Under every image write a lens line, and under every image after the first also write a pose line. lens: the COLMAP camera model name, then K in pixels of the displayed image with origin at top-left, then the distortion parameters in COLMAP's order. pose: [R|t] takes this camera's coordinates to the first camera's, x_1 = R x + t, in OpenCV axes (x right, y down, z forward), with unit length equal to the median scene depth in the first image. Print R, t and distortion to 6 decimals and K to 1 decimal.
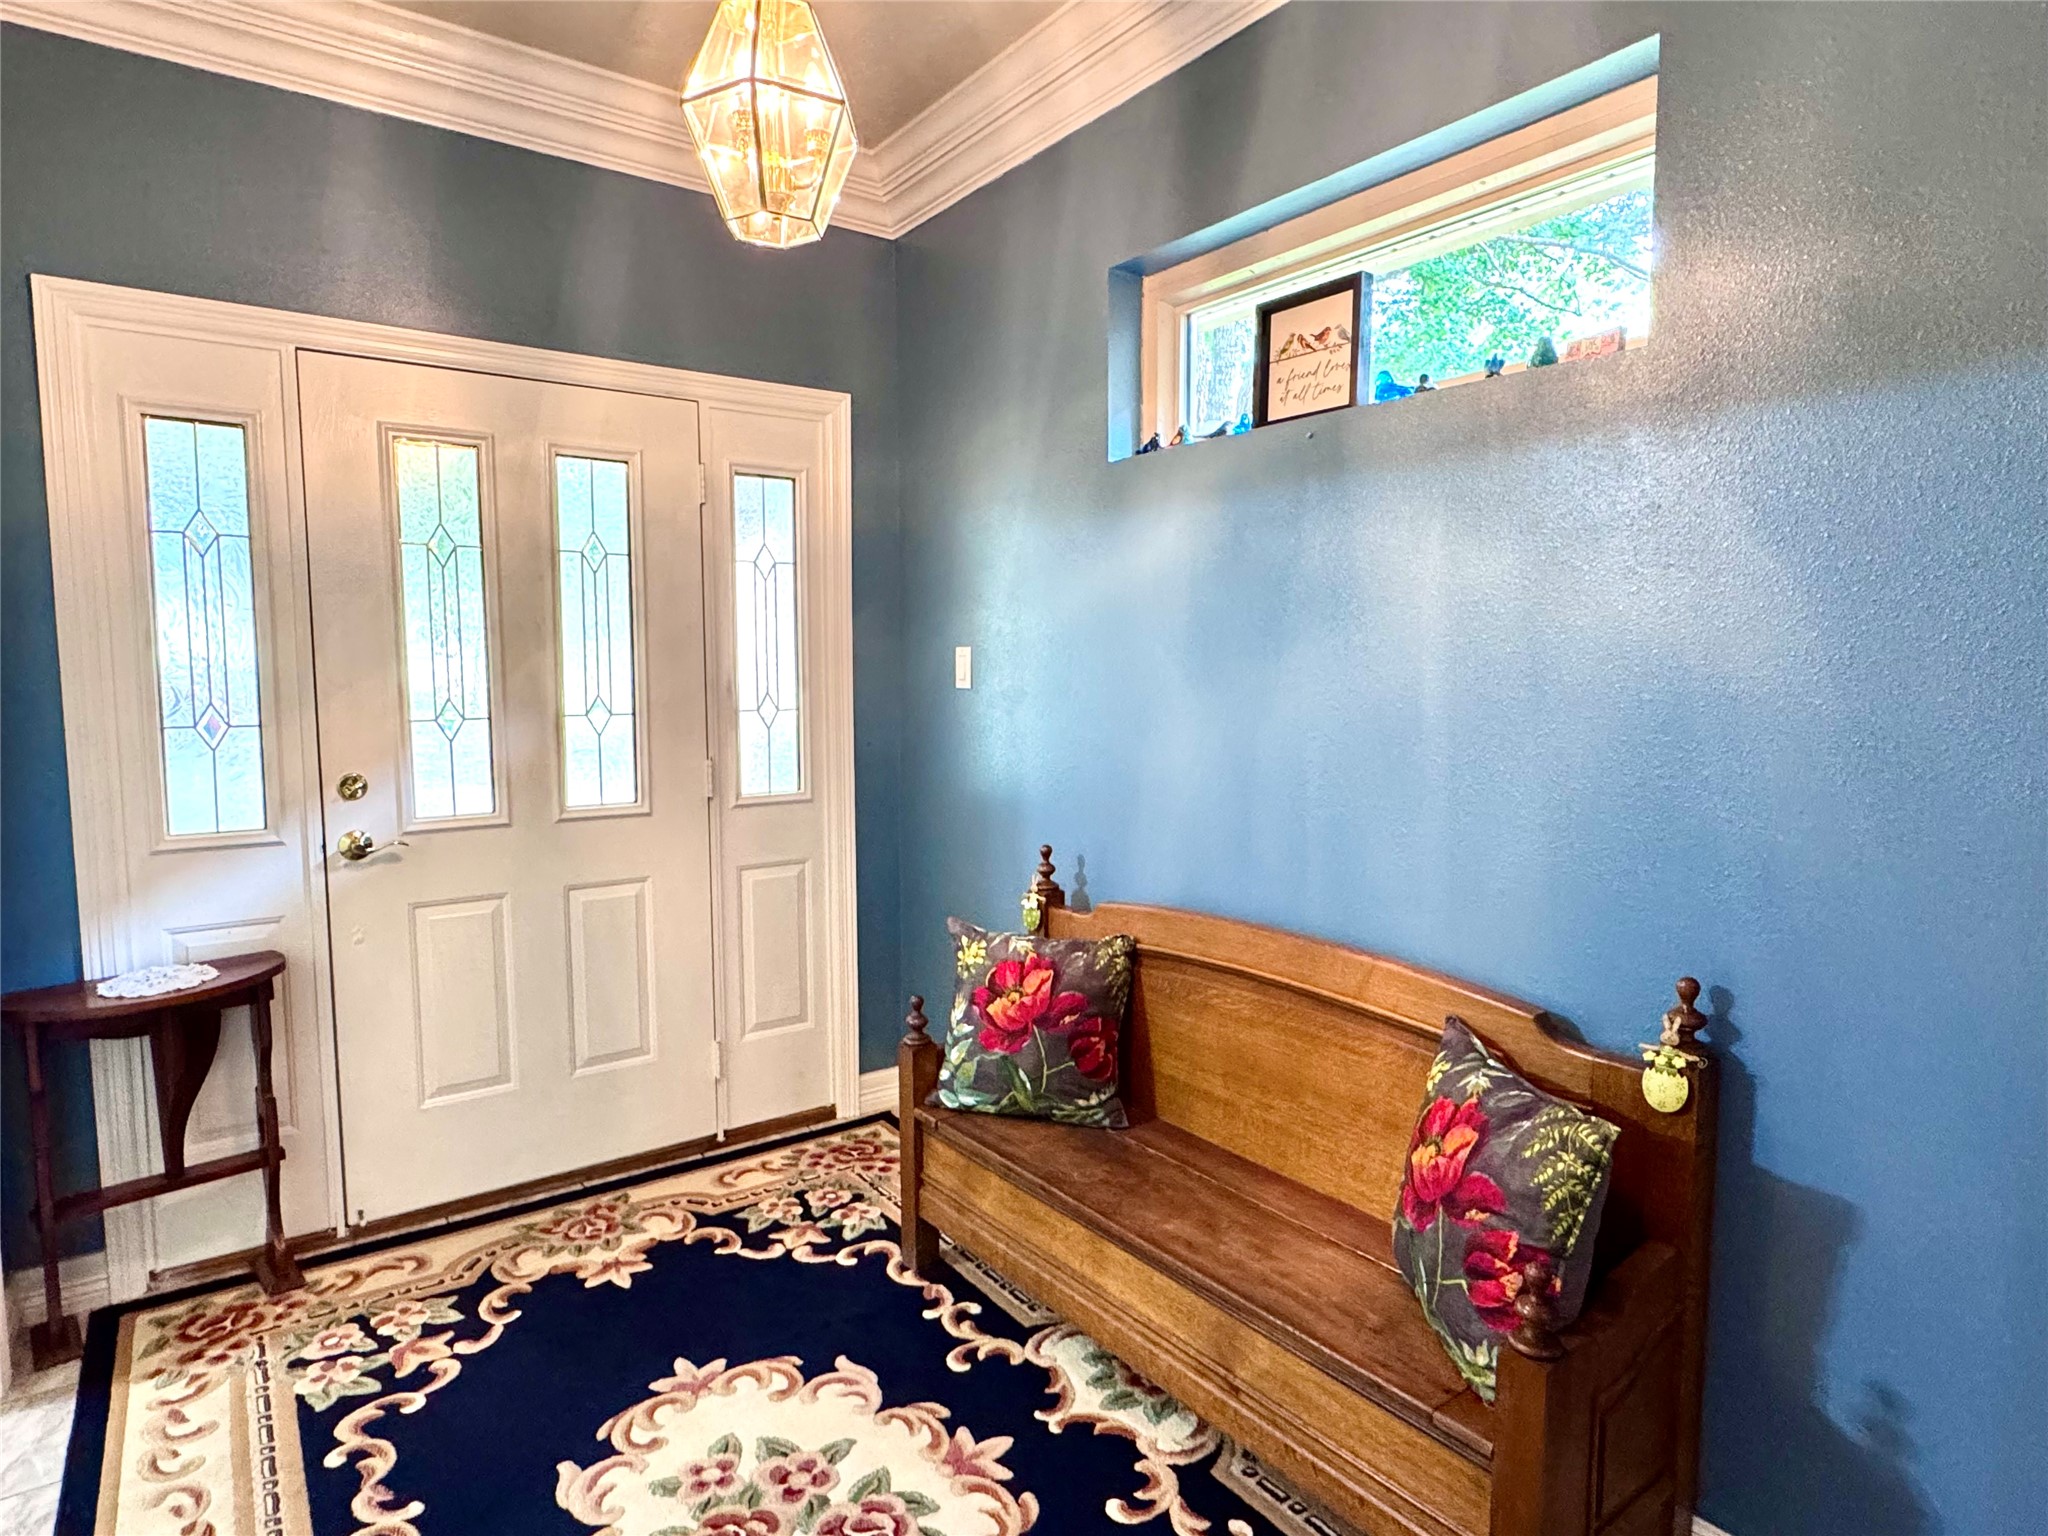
lens RADIAL K [[1146.2, 0, 1023.8], [0, 1146.2, 764.2], [0, 0, 1]] dist [-0.003238, -0.000382]
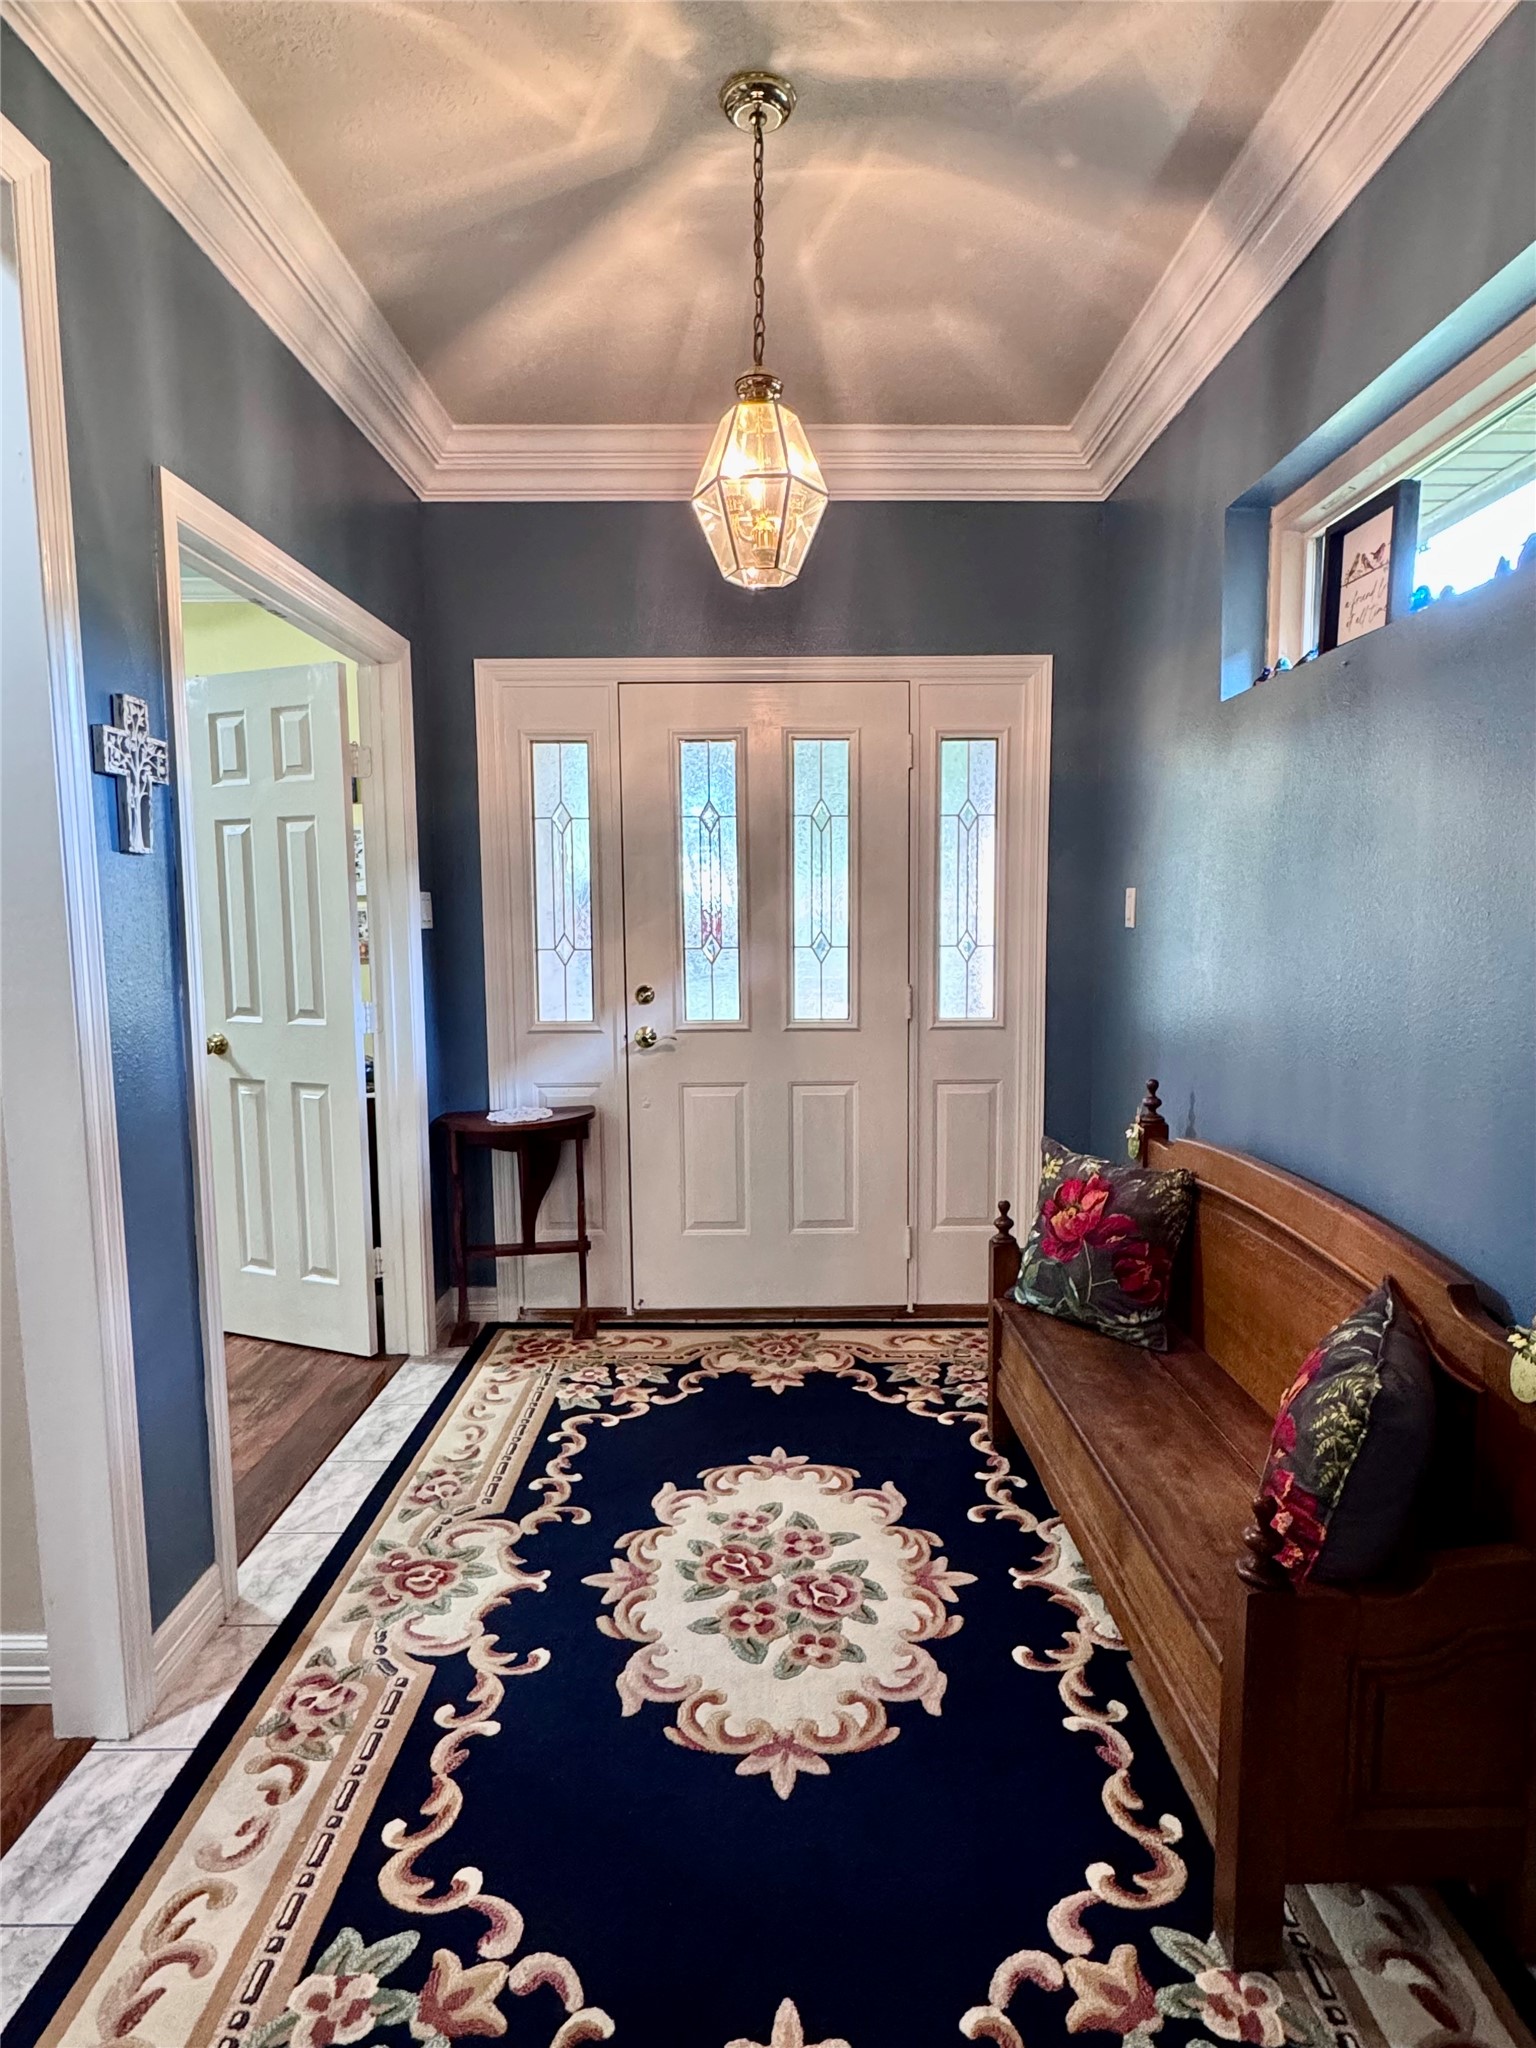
lens RADIAL K [[1146.2, 0, 785.2], [0, 1146.2, 1027.2], [0, 0, 1]] dist [-0.003238, -0.000382]
pose [[0.817164, 0.056880, -0.573592, 0.384045], [-0.045469, 0.998379, 0.034227, 0.003856], [0.574609, -0.001888, 0.818426, -0.044509]]
